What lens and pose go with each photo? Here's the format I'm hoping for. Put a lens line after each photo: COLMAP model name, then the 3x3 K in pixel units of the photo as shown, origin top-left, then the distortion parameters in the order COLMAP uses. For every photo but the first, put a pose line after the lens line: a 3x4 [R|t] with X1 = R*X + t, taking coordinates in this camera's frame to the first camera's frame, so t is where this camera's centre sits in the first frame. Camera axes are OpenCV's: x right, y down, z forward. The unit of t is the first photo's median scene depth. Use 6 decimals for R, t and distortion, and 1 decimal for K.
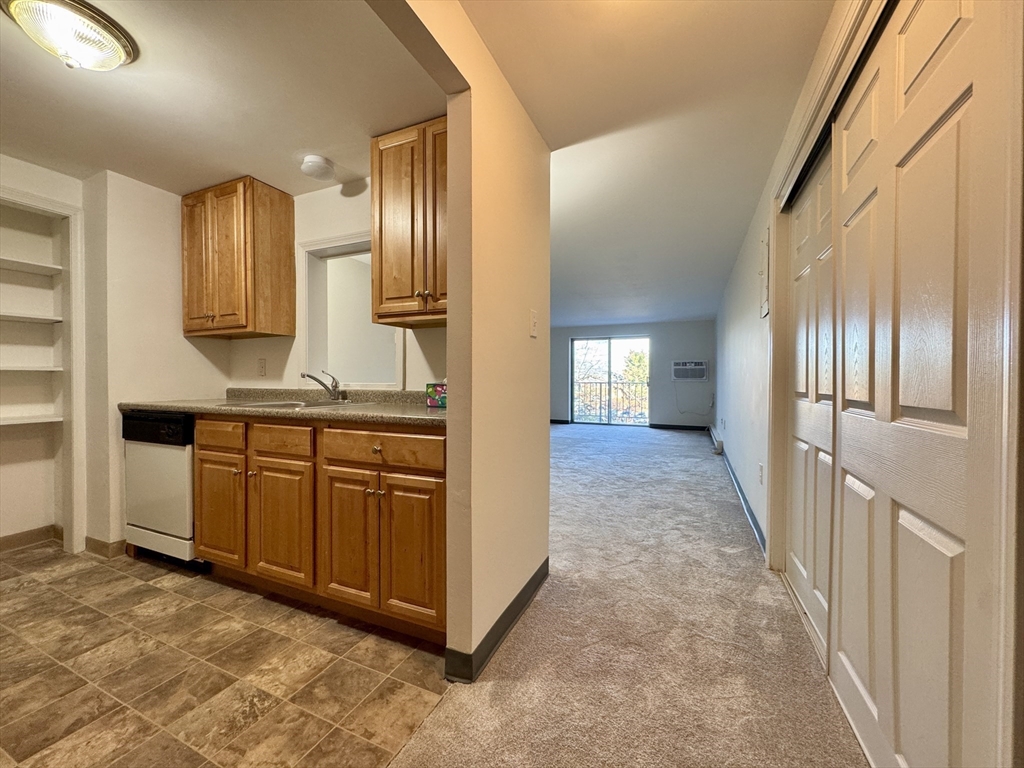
lens RADIAL K [[406.9, 0, 510.9], [0, 406.9, 382.6], [0, 0, 1]] dist [-0.002081, -0.000049]
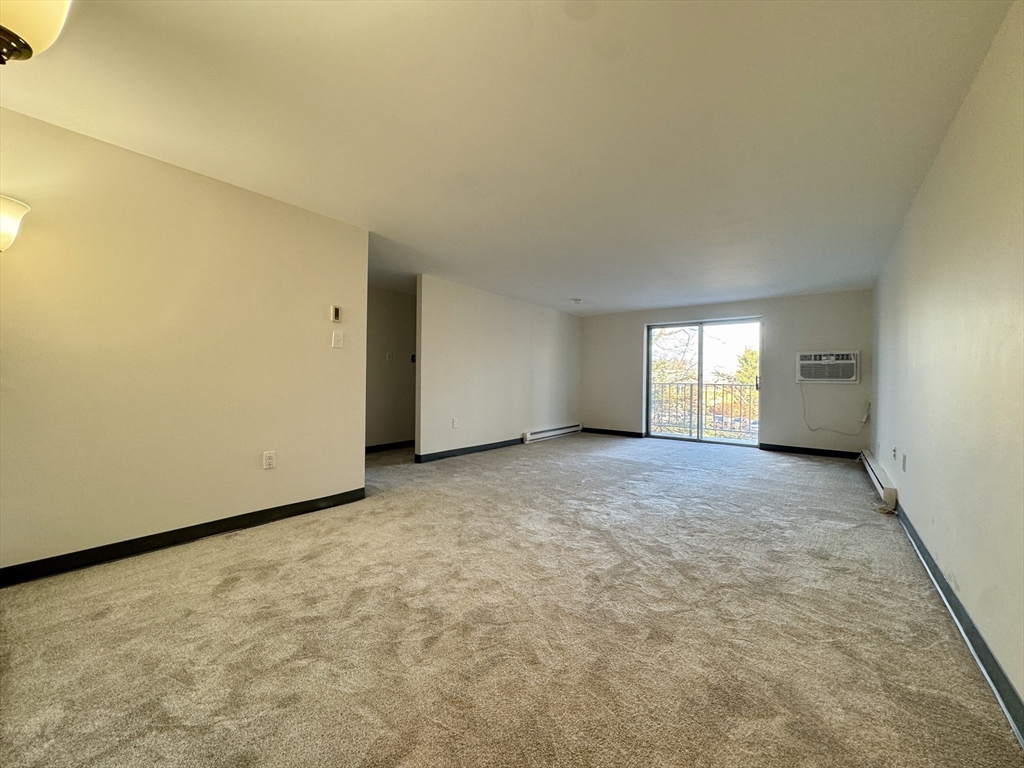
lens RADIAL K [[406.9, 0, 510.9], [0, 406.9, 382.6], [0, 0, 1]] dist [-0.002081, -0.000049]
pose [[0.971195, 0.010594, -0.238051, 0.072400], [-0.010983, 0.999940, -0.000310, 0.001584], [0.238034, 0.002915, 0.971253, 0.174929]]
